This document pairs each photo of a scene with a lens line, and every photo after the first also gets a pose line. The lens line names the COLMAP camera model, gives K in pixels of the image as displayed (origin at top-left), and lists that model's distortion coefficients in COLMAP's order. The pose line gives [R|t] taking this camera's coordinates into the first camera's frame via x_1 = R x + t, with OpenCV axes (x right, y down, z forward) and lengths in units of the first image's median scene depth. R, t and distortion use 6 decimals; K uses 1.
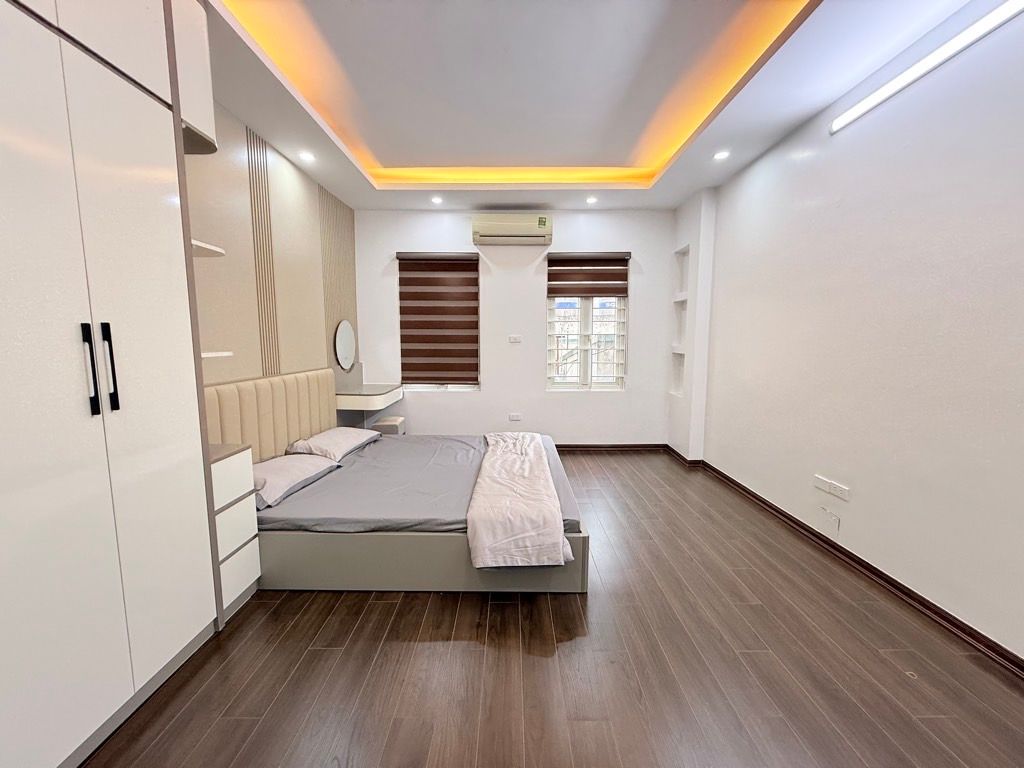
lens RADIAL K [[408.1, 0, 516.3], [0, 408.1, 384.0], [0, 0, 1]] dist [-0.000089, 0.000050]
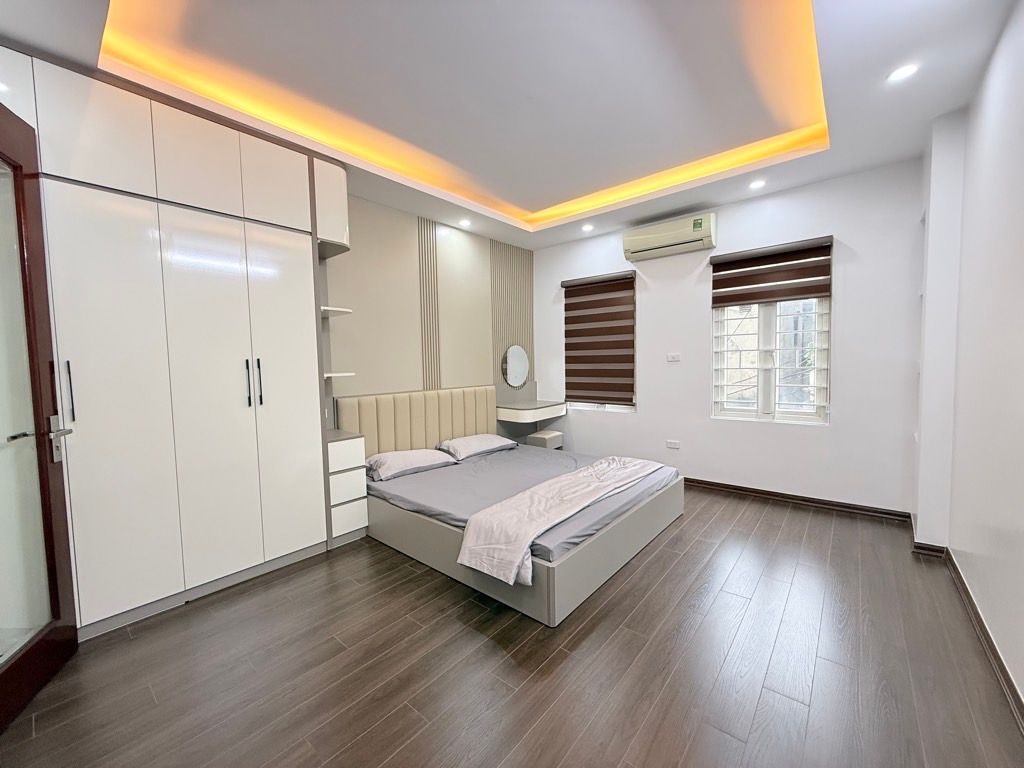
lens RADIAL K [[408.4, 0, 512.0], [0, 408.4, 384.0], [0, 0, 1]] dist [-0.000019, -0.000114]
pose [[0.762310, 0.019712, -0.646912, 0.331913], [-0.048936, 0.998430, -0.027242, -0.010573], [0.645360, 0.052425, 0.762078, 0.090383]]
